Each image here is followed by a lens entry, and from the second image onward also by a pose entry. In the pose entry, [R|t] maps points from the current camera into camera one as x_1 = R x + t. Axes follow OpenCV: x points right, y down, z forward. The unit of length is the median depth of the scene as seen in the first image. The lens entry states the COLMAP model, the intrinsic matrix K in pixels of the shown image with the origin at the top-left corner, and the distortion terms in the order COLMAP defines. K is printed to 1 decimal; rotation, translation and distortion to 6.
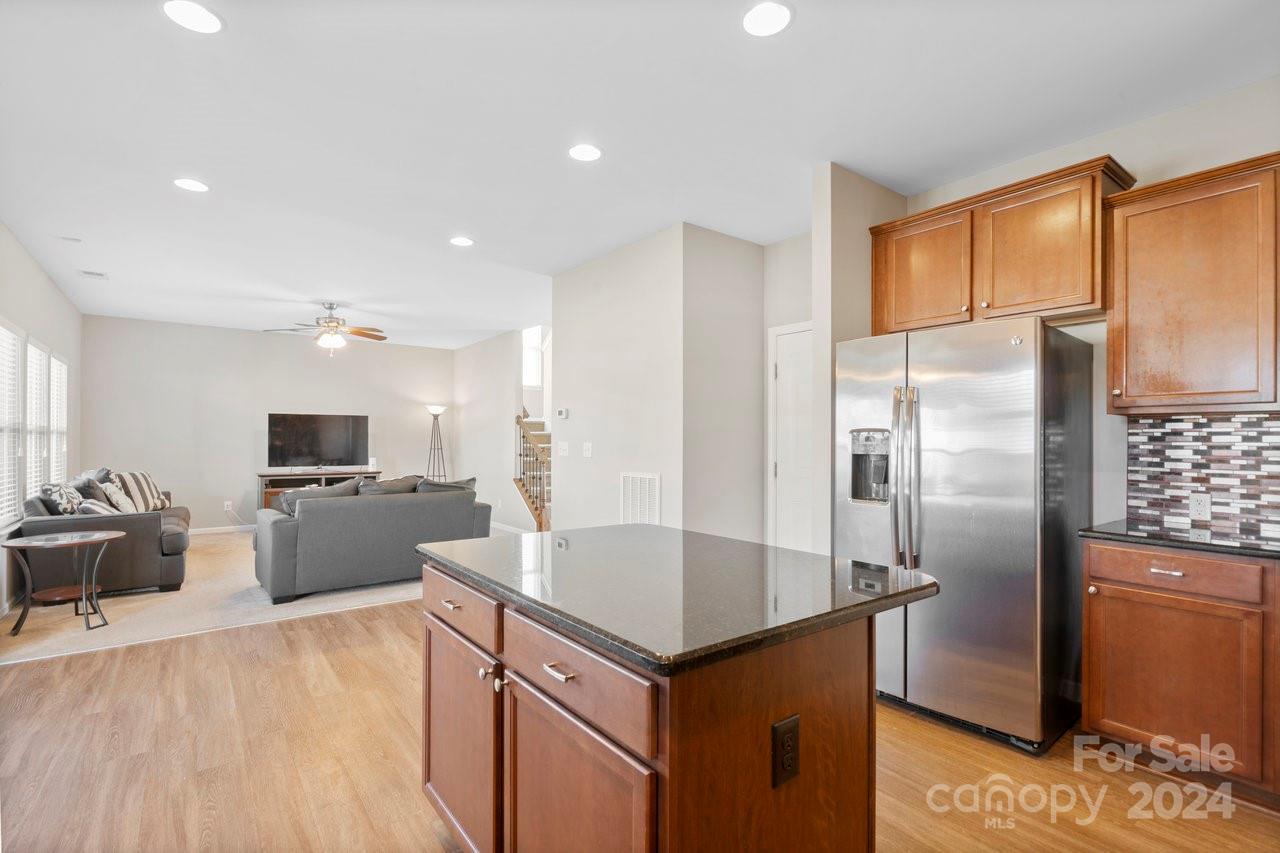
lens RADIAL K [[597.6, 0, 629.2], [0, 597.6, 439.3], [0, 0, 1]] dist [-0.001532, 0.000734]
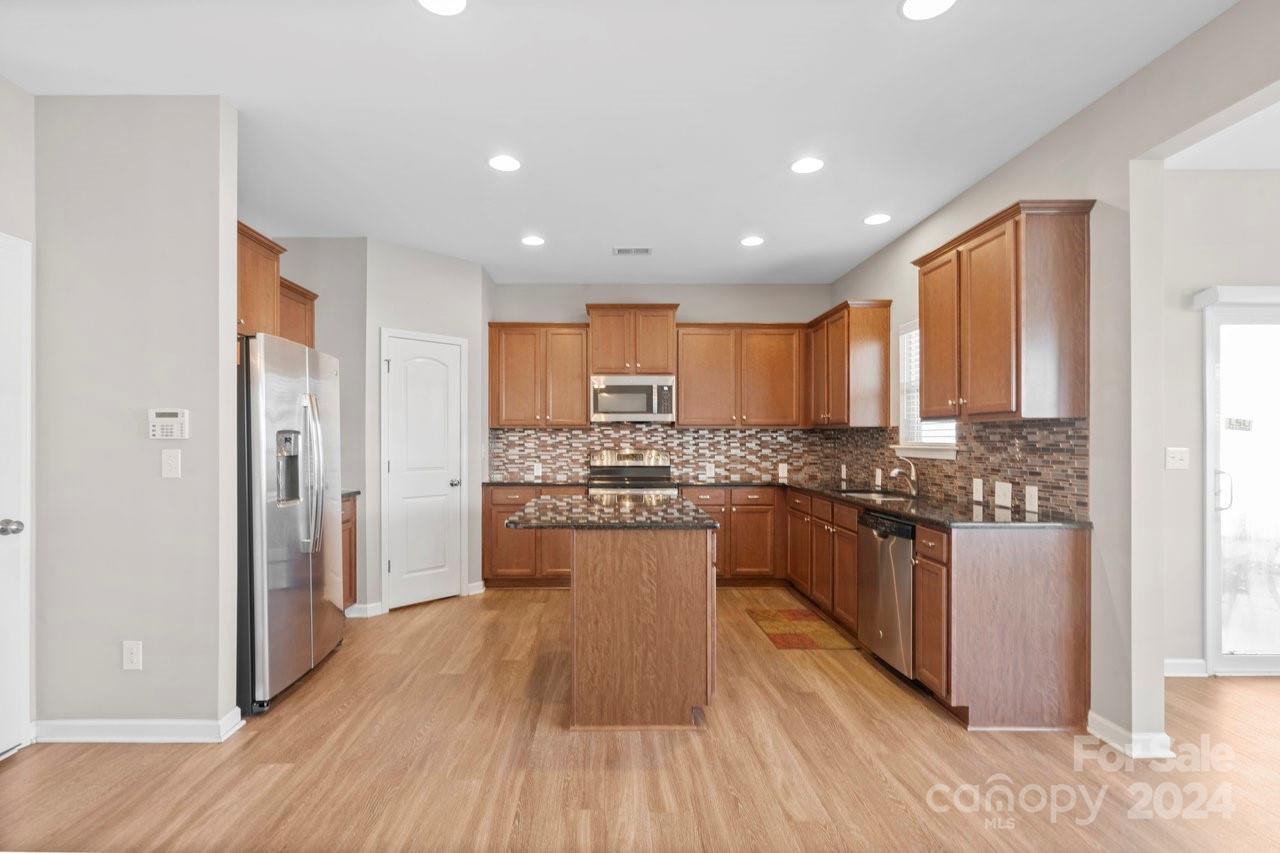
lens RADIAL K [[595.2, 0, 615.3], [0, 595.2, 439.4], [0, 0, 1]] dist [-0.000204, -0.000133]
pose [[-0.812315, -0.003311, 0.583209, -0.676839], [-0.003971, 0.999992, 0.000146, -0.005129], [-0.583205, -0.002197, -0.812322, 1.589667]]
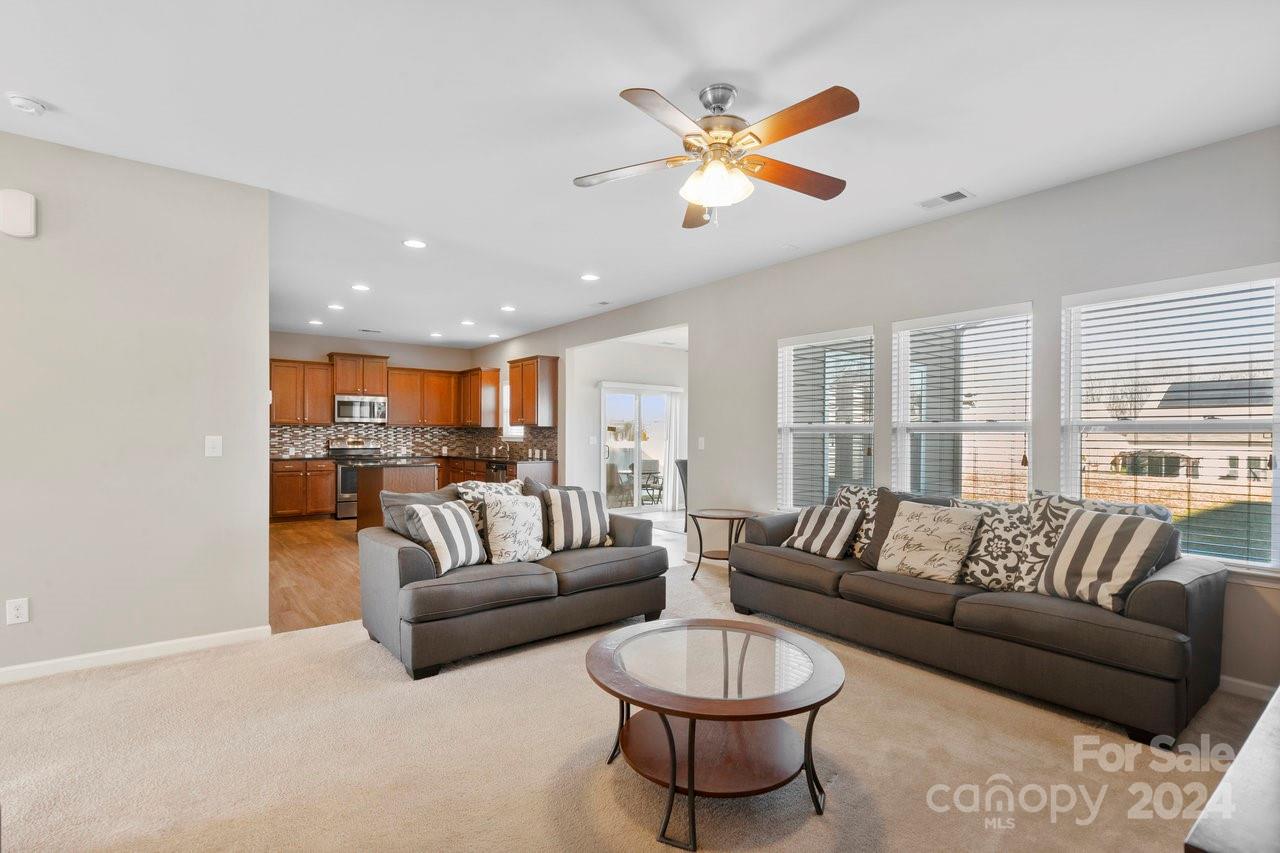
lens RADIAL K [[597.6, 0, 629.2], [0, 597.6, 439.3], [0, 0, 1]] dist [-0.001532, 0.000734]
pose [[-0.999849, -0.008862, -0.014954, -1.053689], [-0.008957, 0.999940, 0.006287, -0.001821], [0.014898, 0.006420, -0.999868, 3.369964]]
